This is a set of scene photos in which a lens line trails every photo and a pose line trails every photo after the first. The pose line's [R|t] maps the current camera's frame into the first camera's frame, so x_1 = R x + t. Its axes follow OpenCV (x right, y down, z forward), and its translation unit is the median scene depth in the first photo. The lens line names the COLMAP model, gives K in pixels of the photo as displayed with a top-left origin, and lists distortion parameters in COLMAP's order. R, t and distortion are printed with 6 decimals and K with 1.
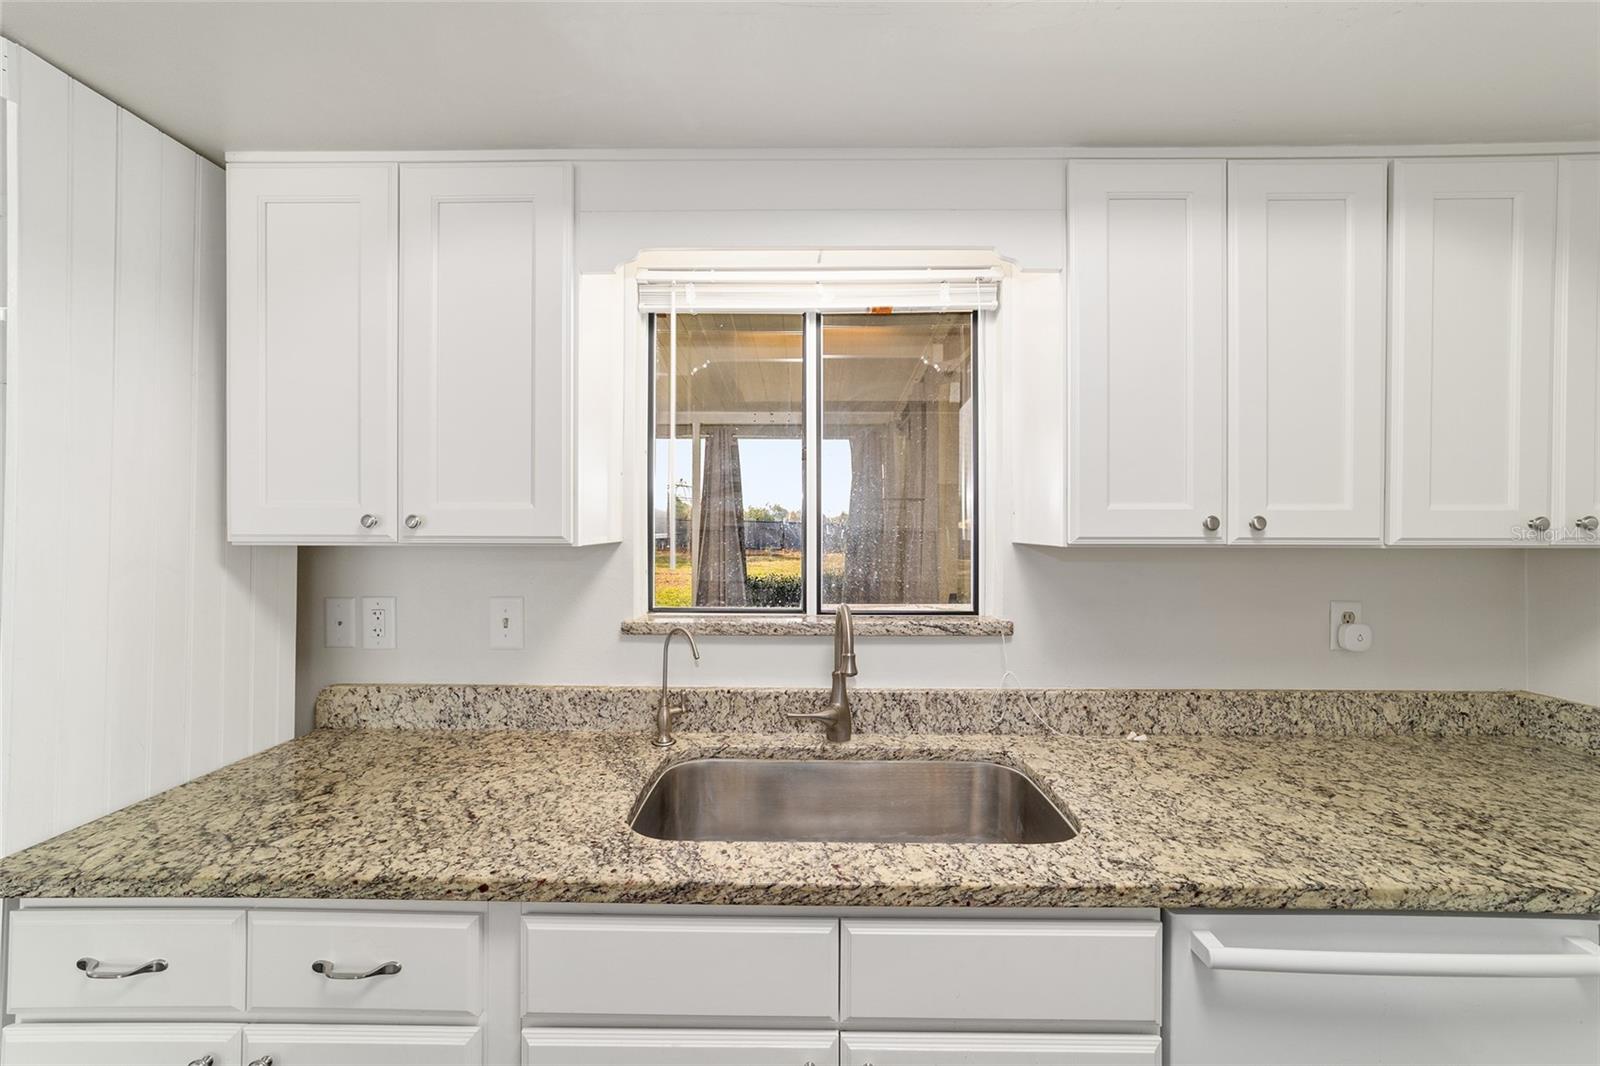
lens RADIAL K [[612.7, 0, 801.9], [0, 612.7, 523.5], [0, 0, 1]] dist [-0.012631, 0.005080]
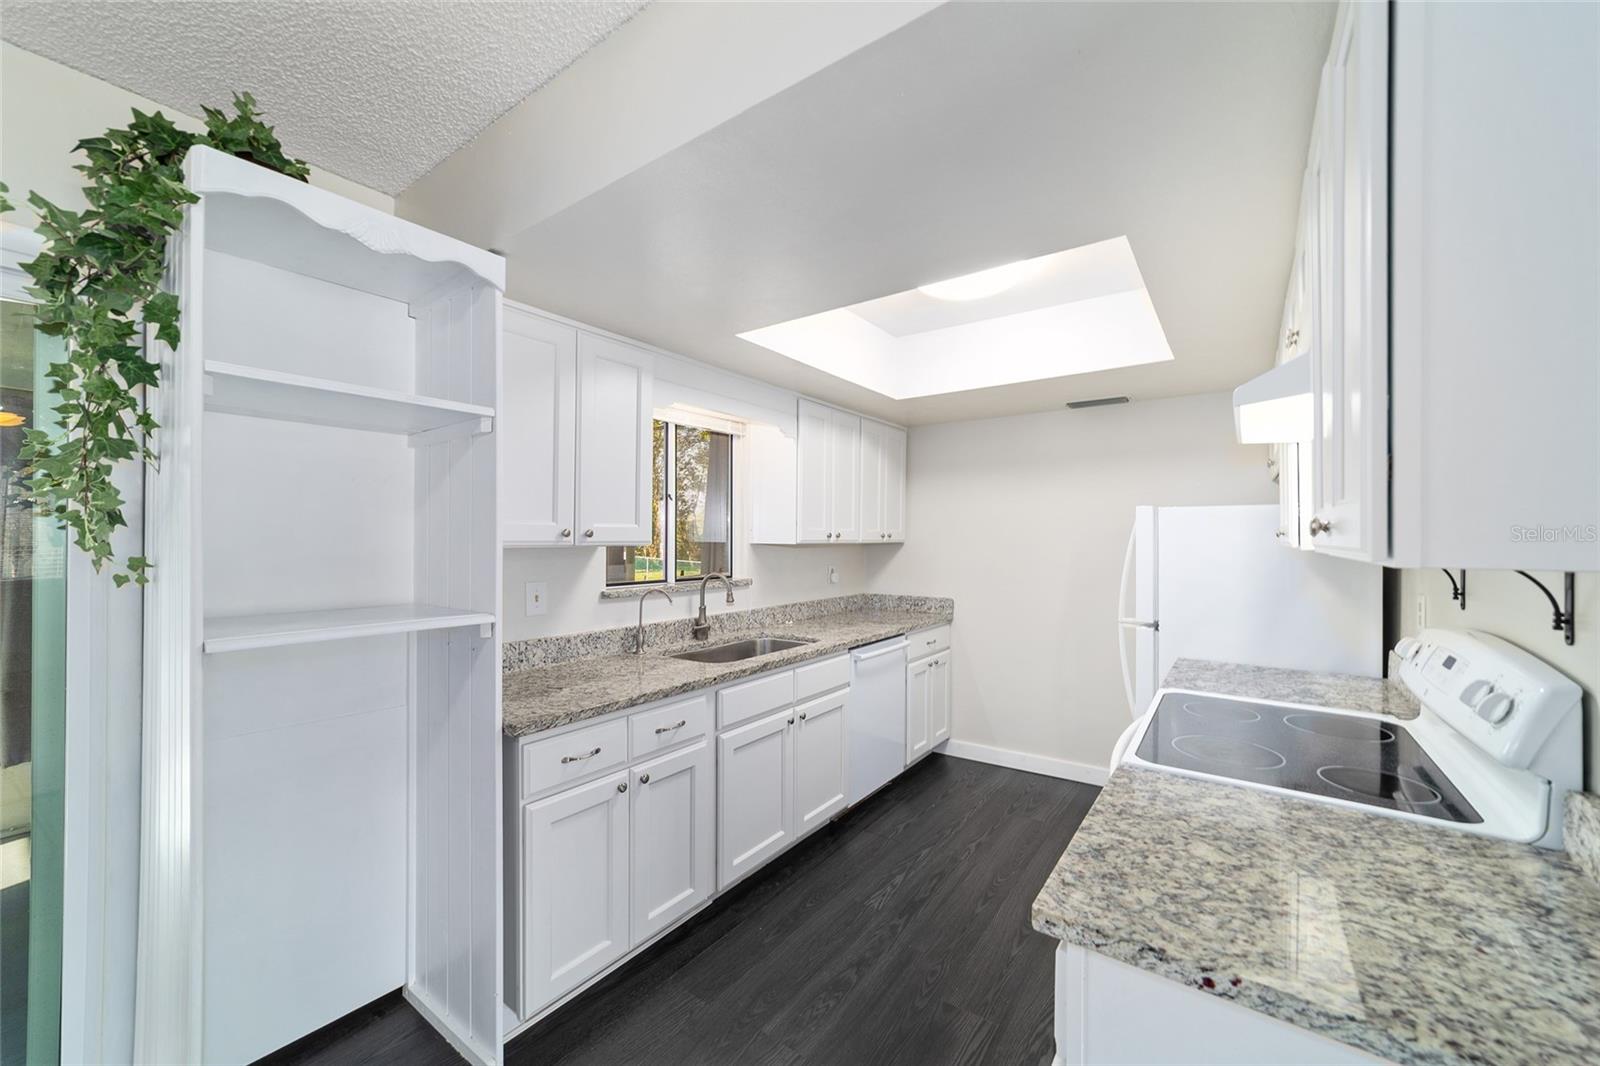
lens RADIAL K [[612.7, 0, 792.5], [0, 612.7, 531.3], [0, 0, 1]] dist [-0.012631, 0.005080]
pose [[0.588165, 0.007298, 0.808708, -1.396400], [-0.009414, 0.999953, -0.002177, -0.009670], [-0.808686, -0.006332, 0.588206, -0.440880]]
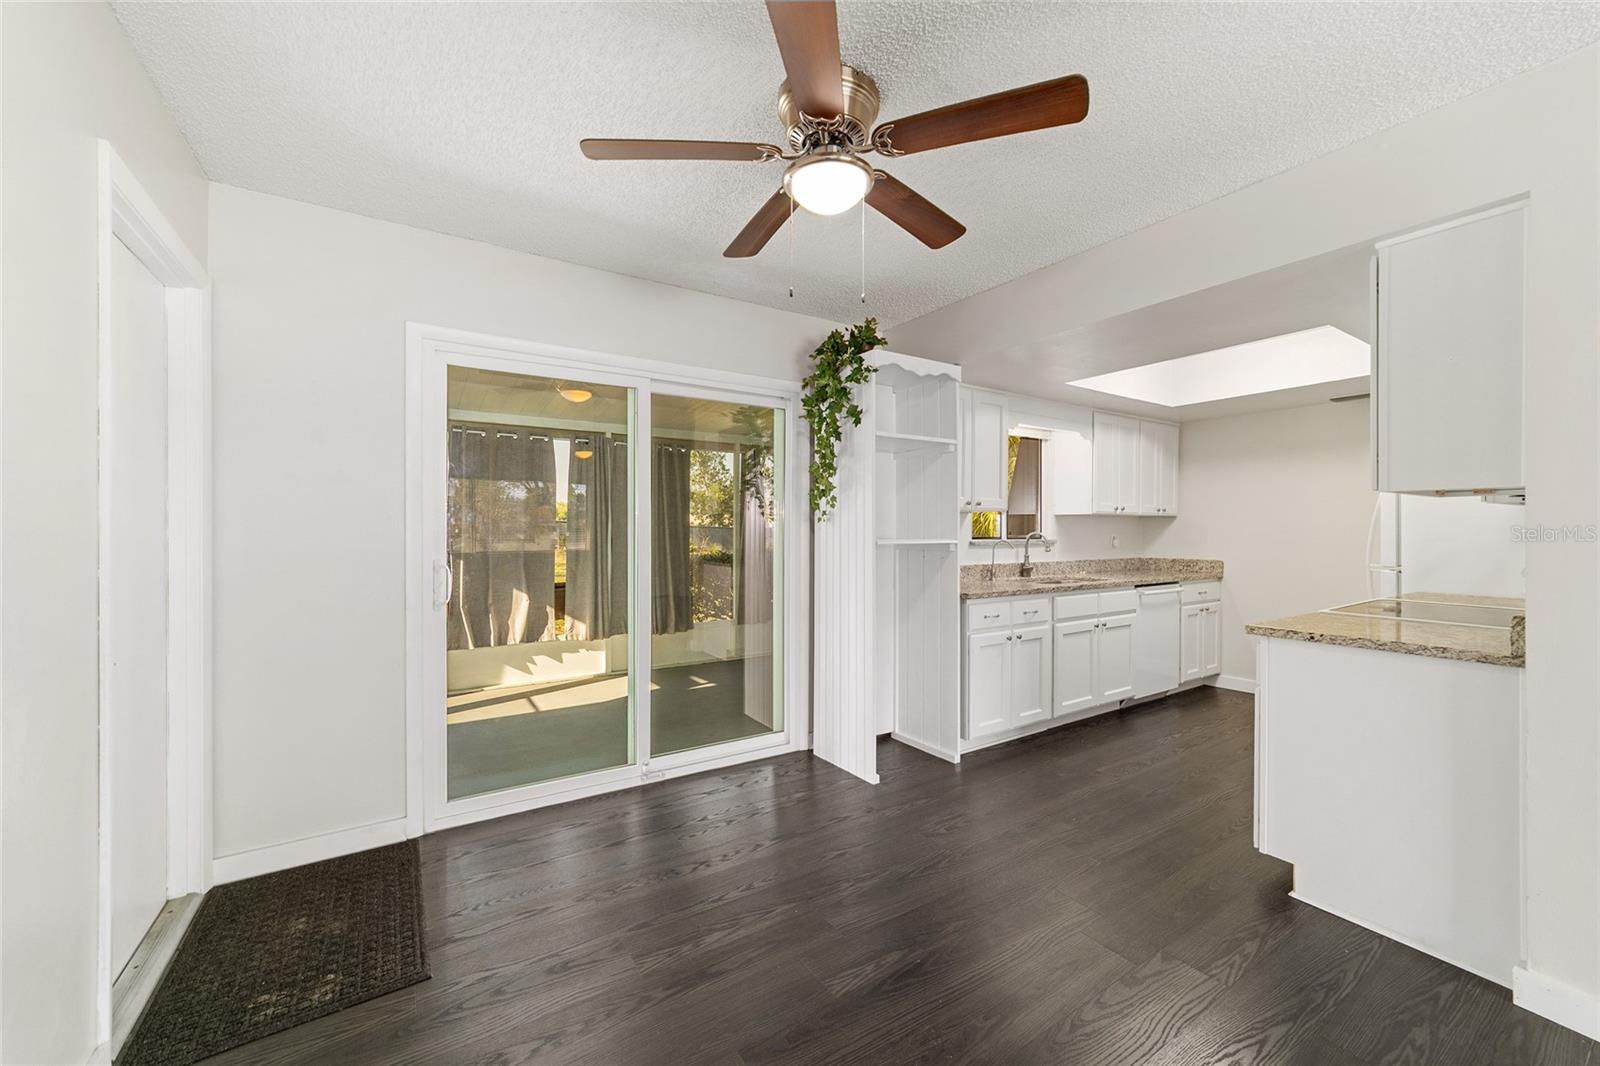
lens RADIAL K [[612.7, 0, 803.6], [0, 612.7, 528.2], [0, 0, 1]] dist [-0.012631, 0.005080]
pose [[0.834136, -0.000301, 0.551559, -2.539569], [-0.003147, 0.999981, 0.005305, 0.088643], [-0.551551, -0.006161, 0.834119, -0.941779]]
